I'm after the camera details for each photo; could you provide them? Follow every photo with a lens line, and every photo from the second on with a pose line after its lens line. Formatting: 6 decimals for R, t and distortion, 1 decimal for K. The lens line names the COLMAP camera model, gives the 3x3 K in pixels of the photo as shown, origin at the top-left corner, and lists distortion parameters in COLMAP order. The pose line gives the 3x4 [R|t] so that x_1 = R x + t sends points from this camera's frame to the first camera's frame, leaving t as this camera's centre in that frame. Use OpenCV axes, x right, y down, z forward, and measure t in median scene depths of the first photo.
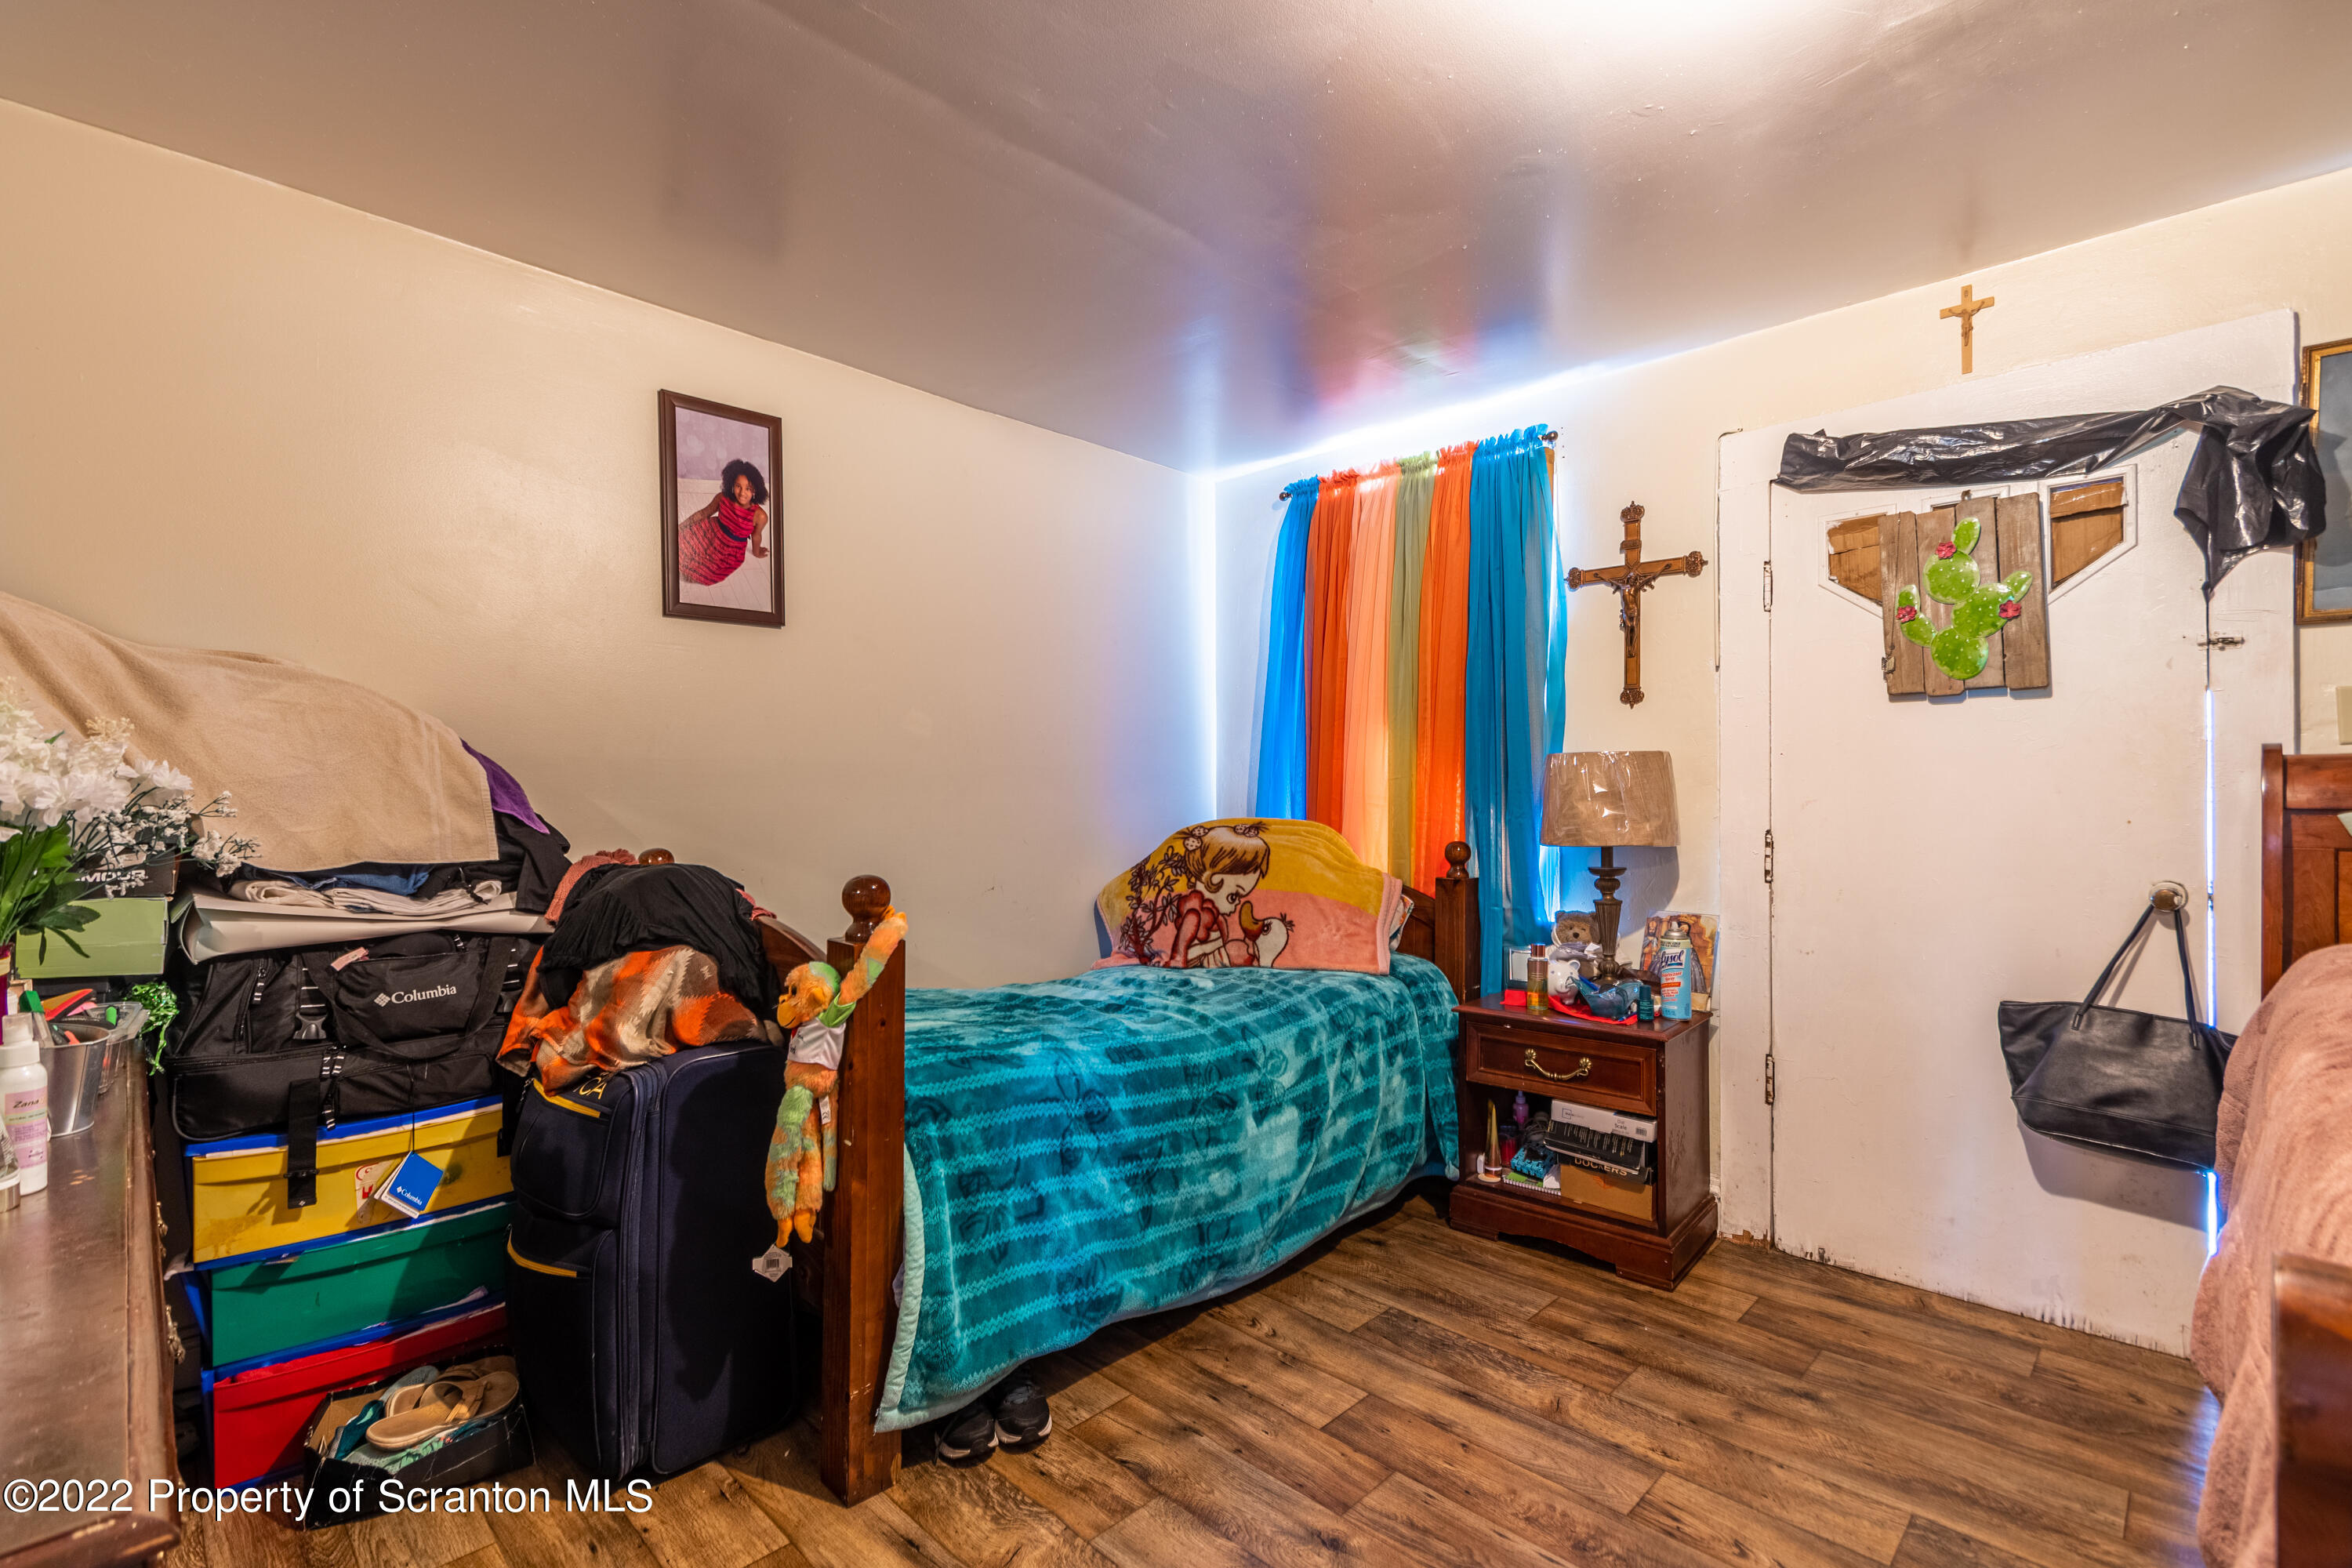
lens RADIAL K [[1027.2, 0, 1176.0], [0, 1027.2, 784.0], [0, 0, 1]] dist [0.006093, -0.003556]
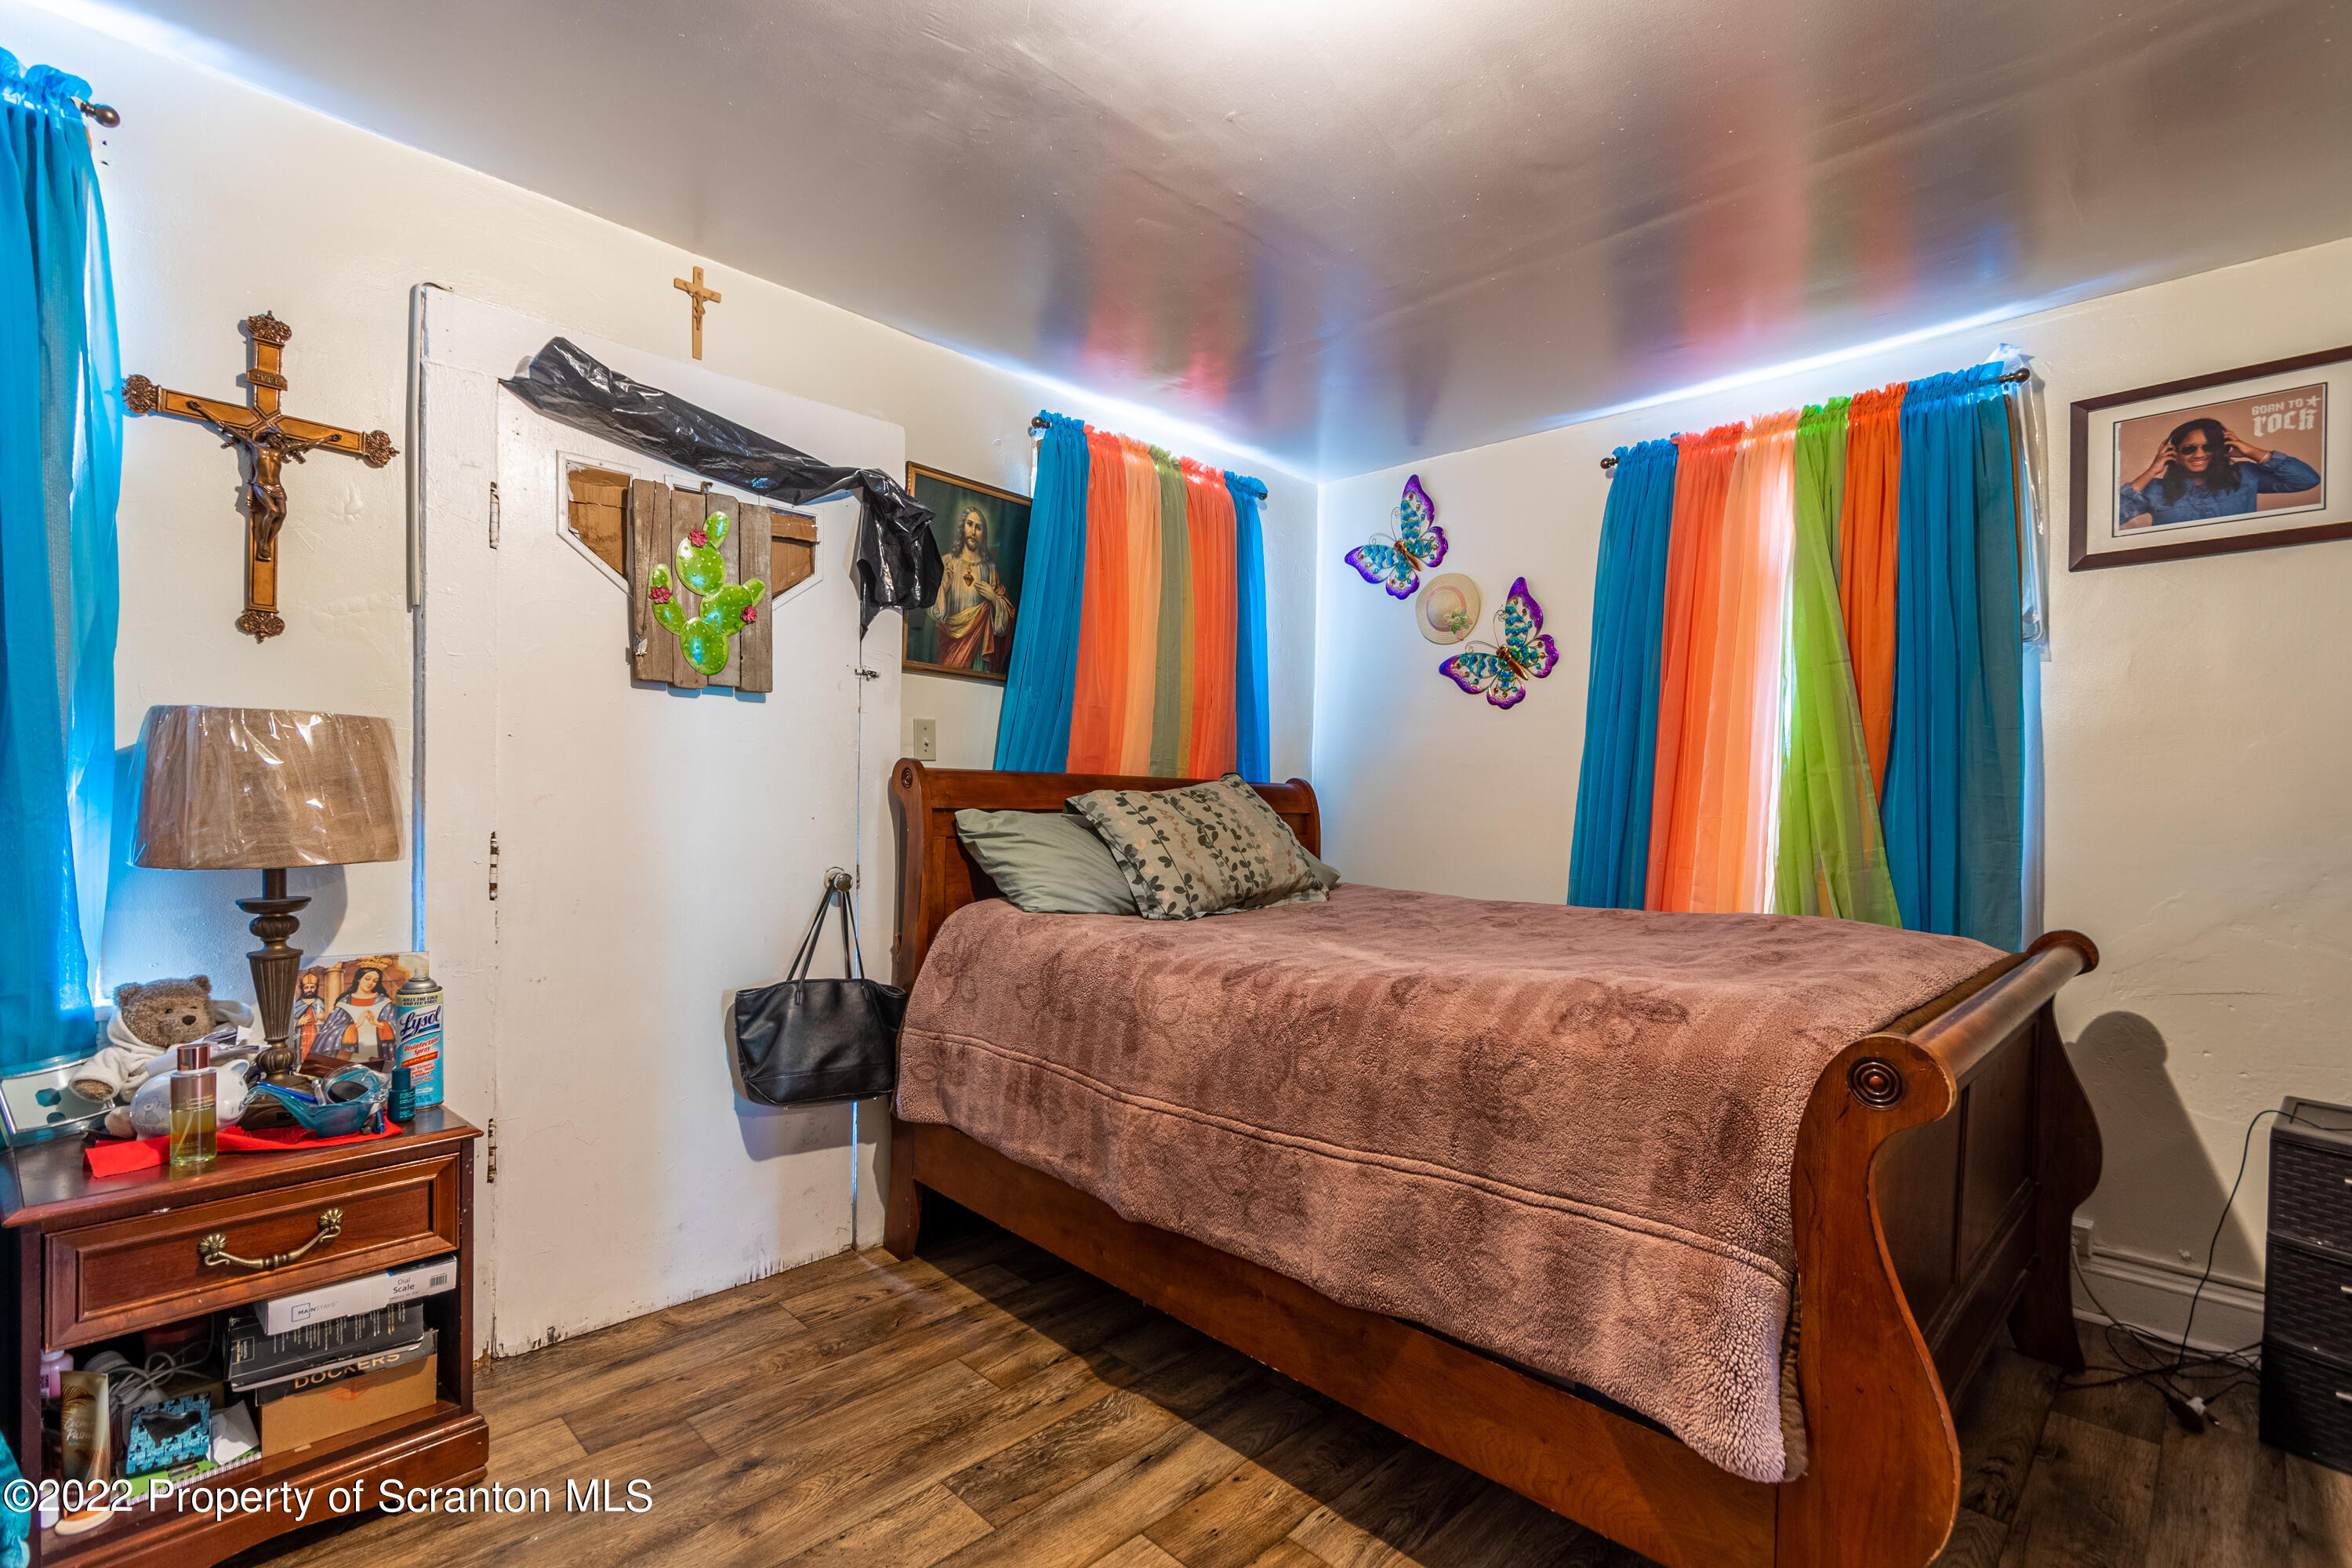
lens RADIAL K [[1076.0, 0, 1181.6], [0, 1076.0, 820.5], [0, 0, 1]] dist [0.002985, -0.000579]
pose [[0.014280, -0.016662, 0.999759, -0.251432], [-0.037812, 0.999137, 0.017191, 0.002430], [-0.999183, -0.038048, 0.013637, 0.513749]]
